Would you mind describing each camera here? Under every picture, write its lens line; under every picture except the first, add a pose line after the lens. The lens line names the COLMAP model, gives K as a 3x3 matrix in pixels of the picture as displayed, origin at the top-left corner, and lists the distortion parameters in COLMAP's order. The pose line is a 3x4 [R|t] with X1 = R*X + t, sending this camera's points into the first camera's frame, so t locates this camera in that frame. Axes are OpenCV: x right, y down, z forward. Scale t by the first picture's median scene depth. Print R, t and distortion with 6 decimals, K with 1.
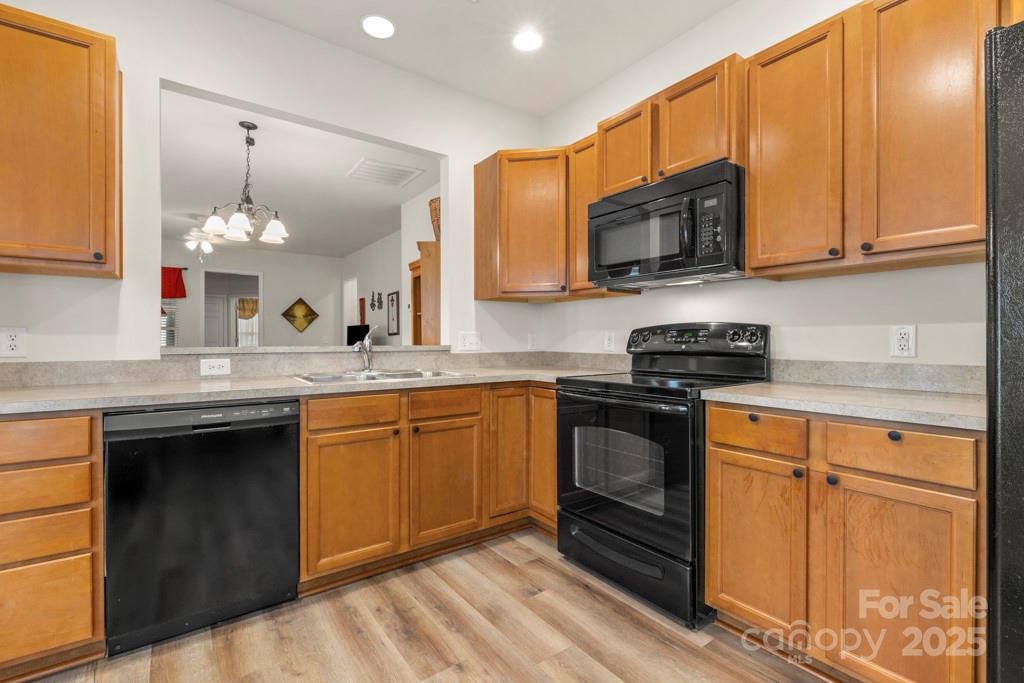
lens RADIAL K [[457.1, 0, 513.5], [0, 457.1, 337.8], [0, 0, 1]] dist [-0.001543, -0.000013]
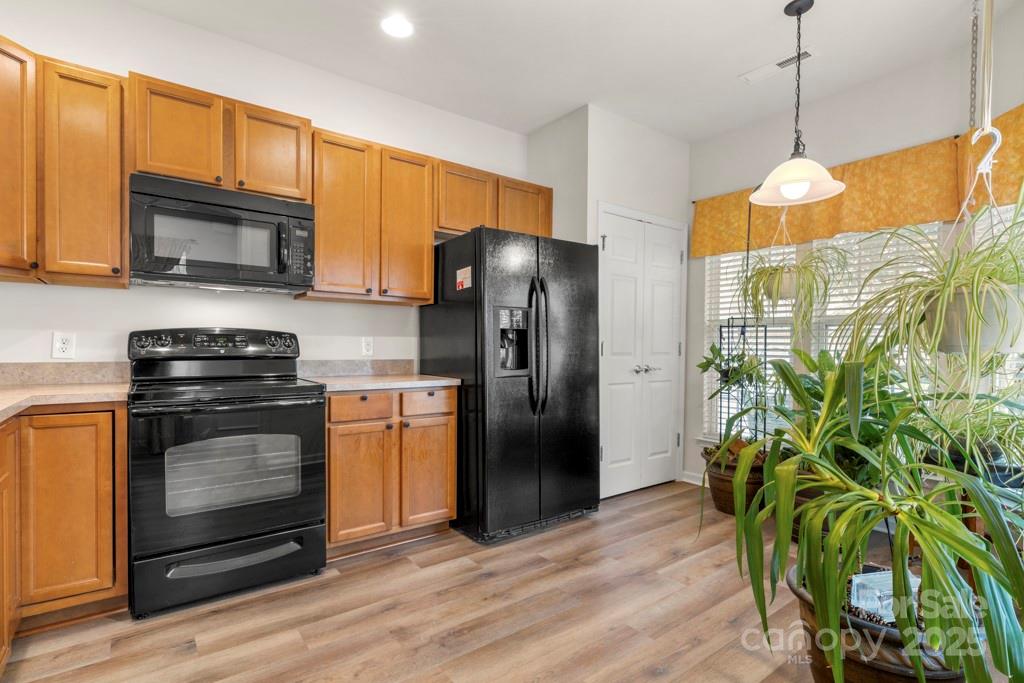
lens RADIAL K [[497.5, 0, 508.9], [0, 497.5, 352.2], [0, 0, 1]] dist [0.002759, -0.000172]
pose [[-0.001573, -0.014259, 0.999897, -0.825365], [-0.012566, 0.999820, 0.014238, -0.002756], [-0.999920, -0.012542, -0.001752, 0.405046]]
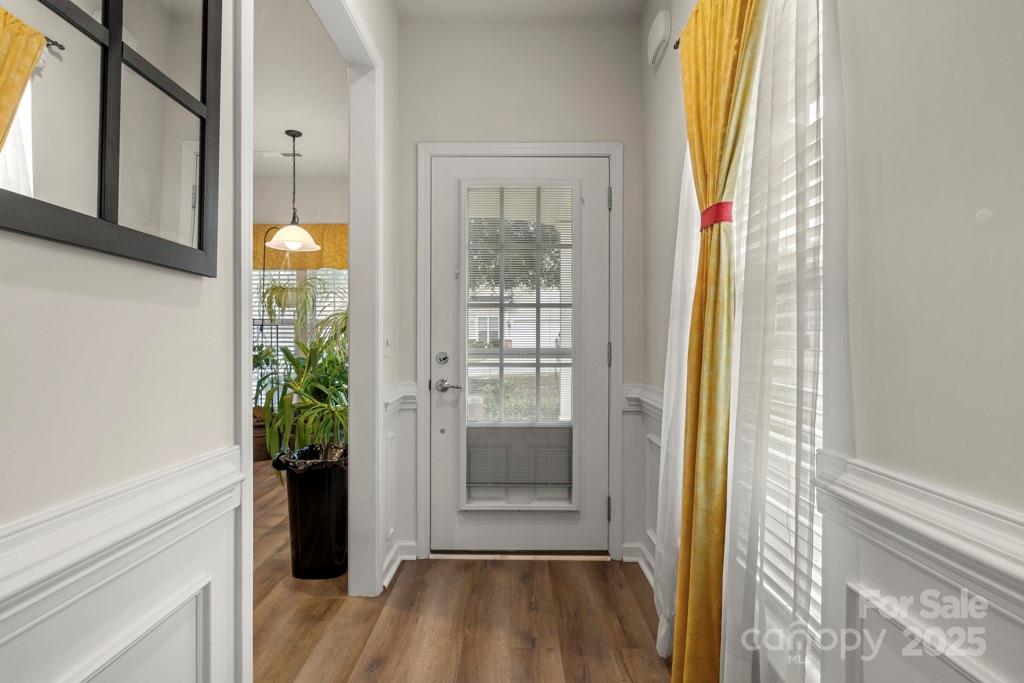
lens RADIAL K [[497.5, 0, 509.6], [0, 497.5, 347.8], [0, 0, 1]] dist [0.002759, -0.000172]
pose [[-0.792132, -0.011322, 0.610245, -2.150008], [-0.006614, 0.999928, 0.009967, 0.002587], [-0.610314, 0.003859, -0.792150, 1.092511]]
